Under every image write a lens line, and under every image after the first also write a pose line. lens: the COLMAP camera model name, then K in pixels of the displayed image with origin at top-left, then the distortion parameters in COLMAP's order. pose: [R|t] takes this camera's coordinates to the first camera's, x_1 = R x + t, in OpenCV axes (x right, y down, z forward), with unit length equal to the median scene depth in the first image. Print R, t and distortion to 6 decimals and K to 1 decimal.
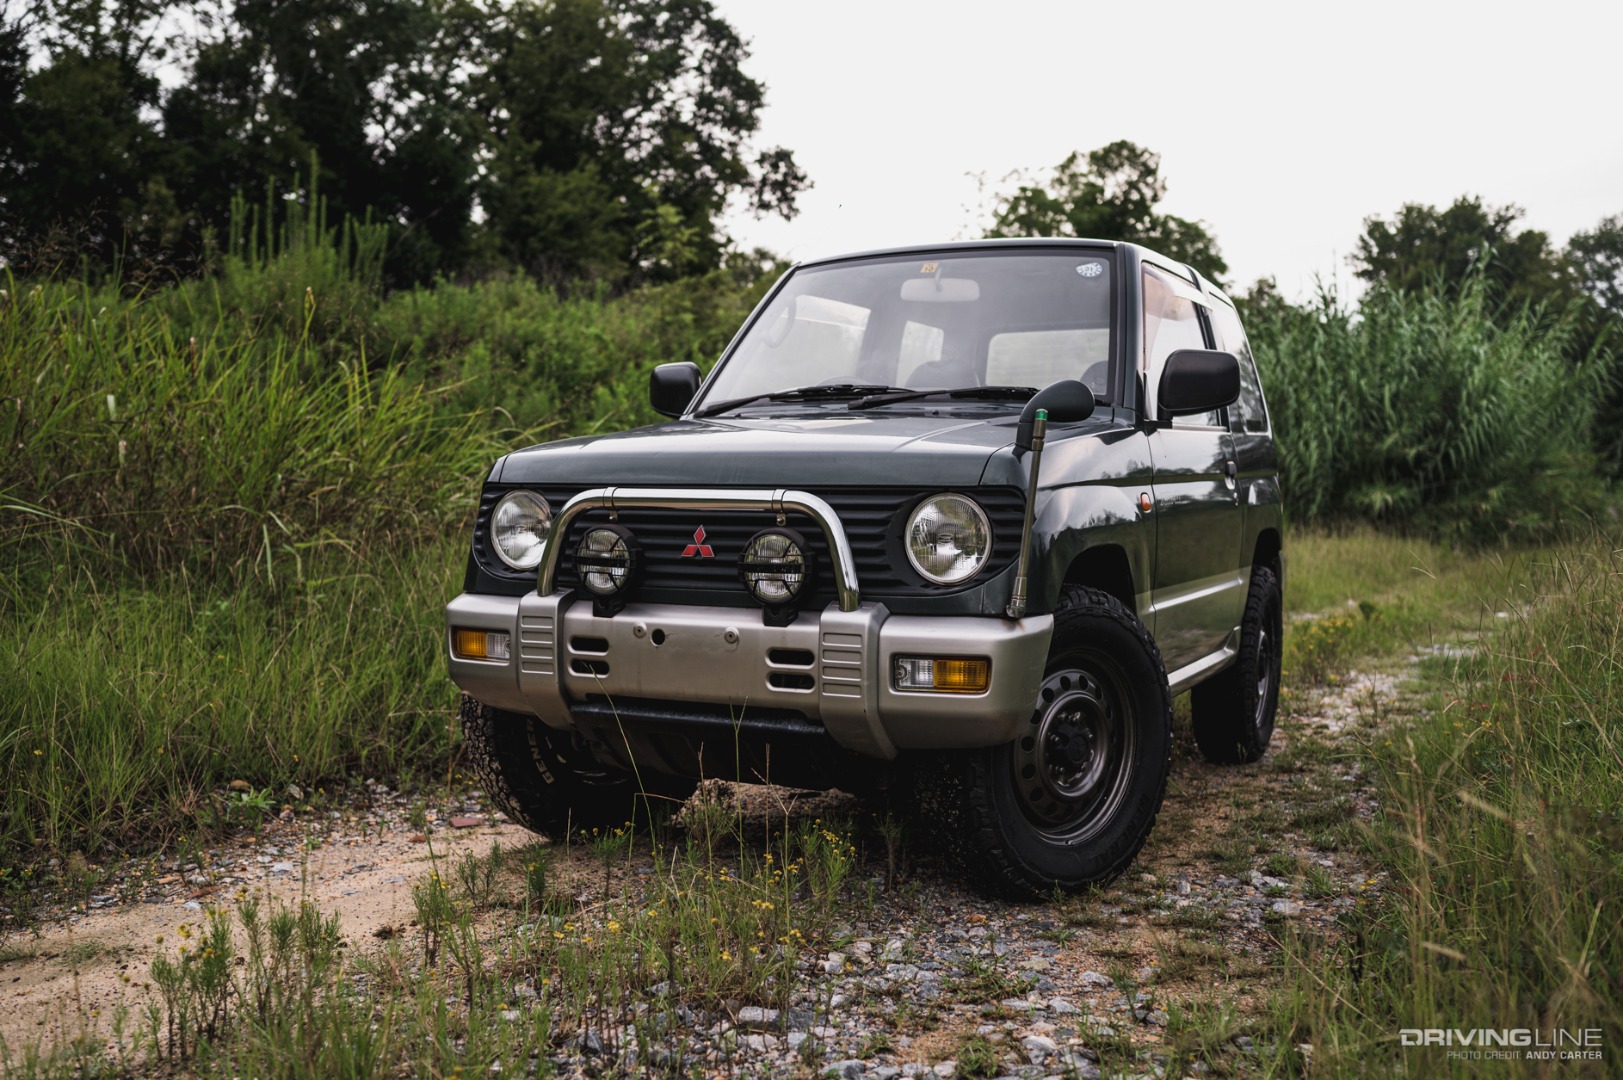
lens RADIAL K [[1486.3, 0, 786.7], [0, 1486.3, 542.1], [0, 0, 1]] dist [0.016078, 0.026760]
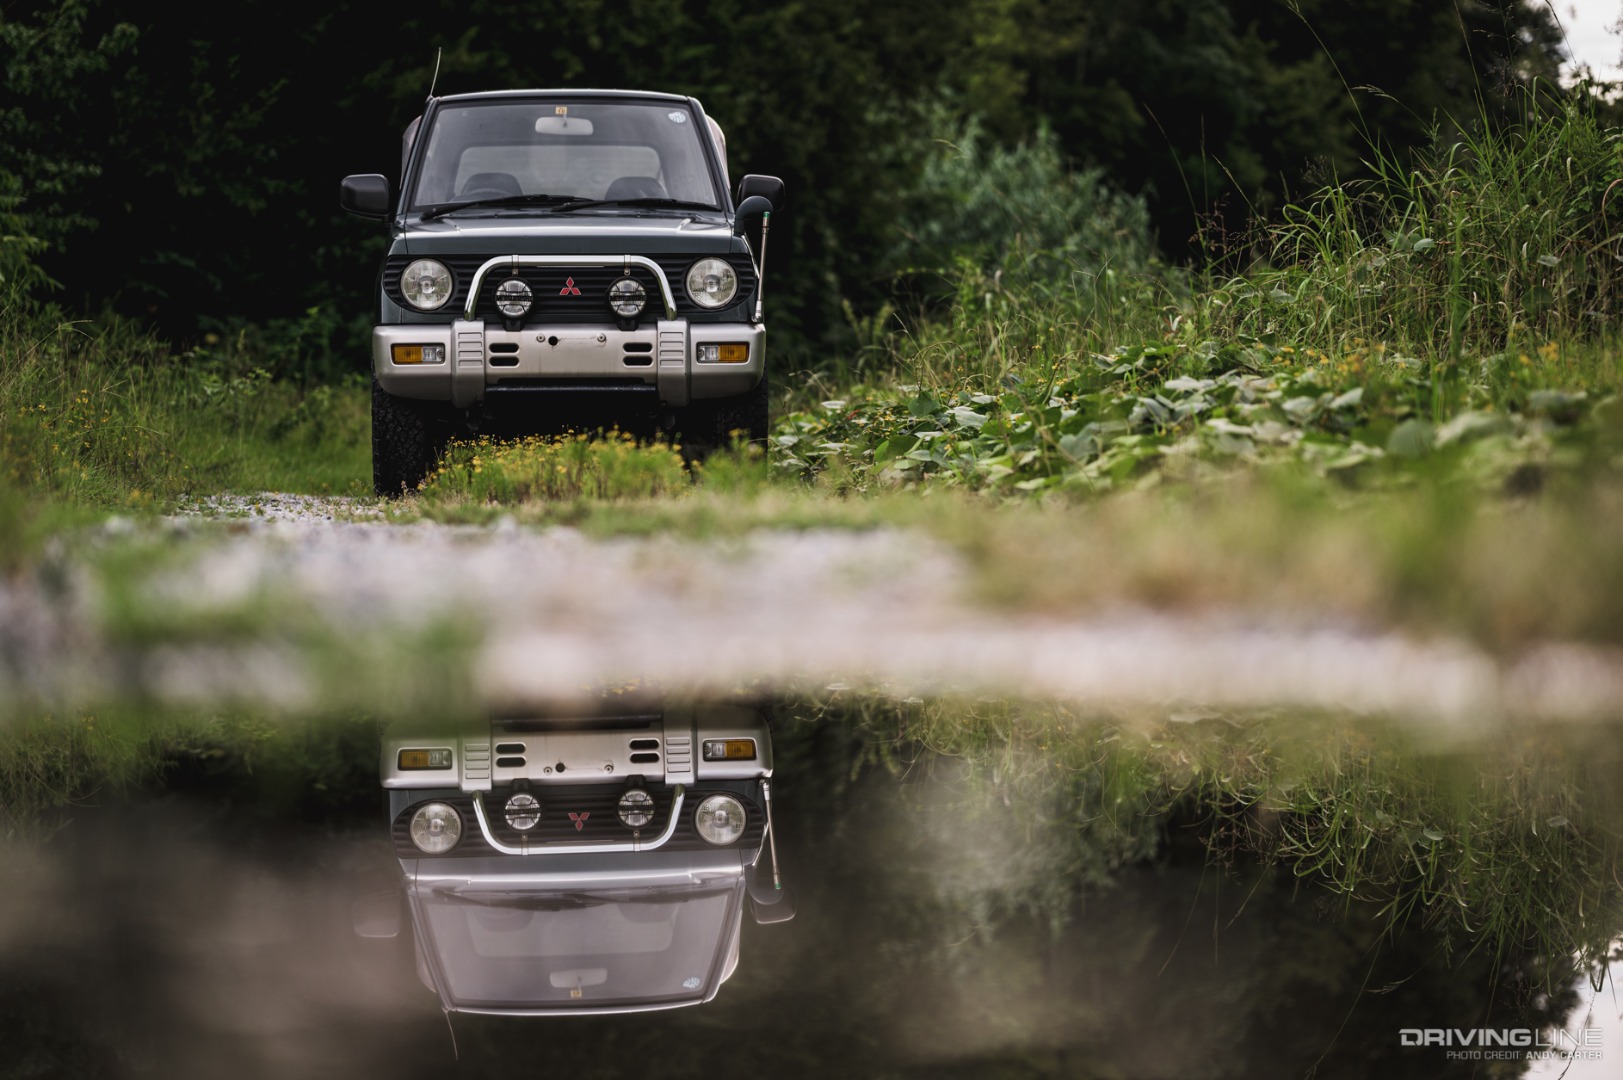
lens RADIAL K [[3336.7, 0, 811.5], [0, 3336.7, 540.0], [0, 0, 1]] dist [-0.067851, -0.167420]
pose [[0.848900, -0.033940, 0.527463, -1.861280], [0.031563, 0.999410, 0.013510, 0.248860], [-0.527611, 0.005179, 0.849470, -2.417366]]
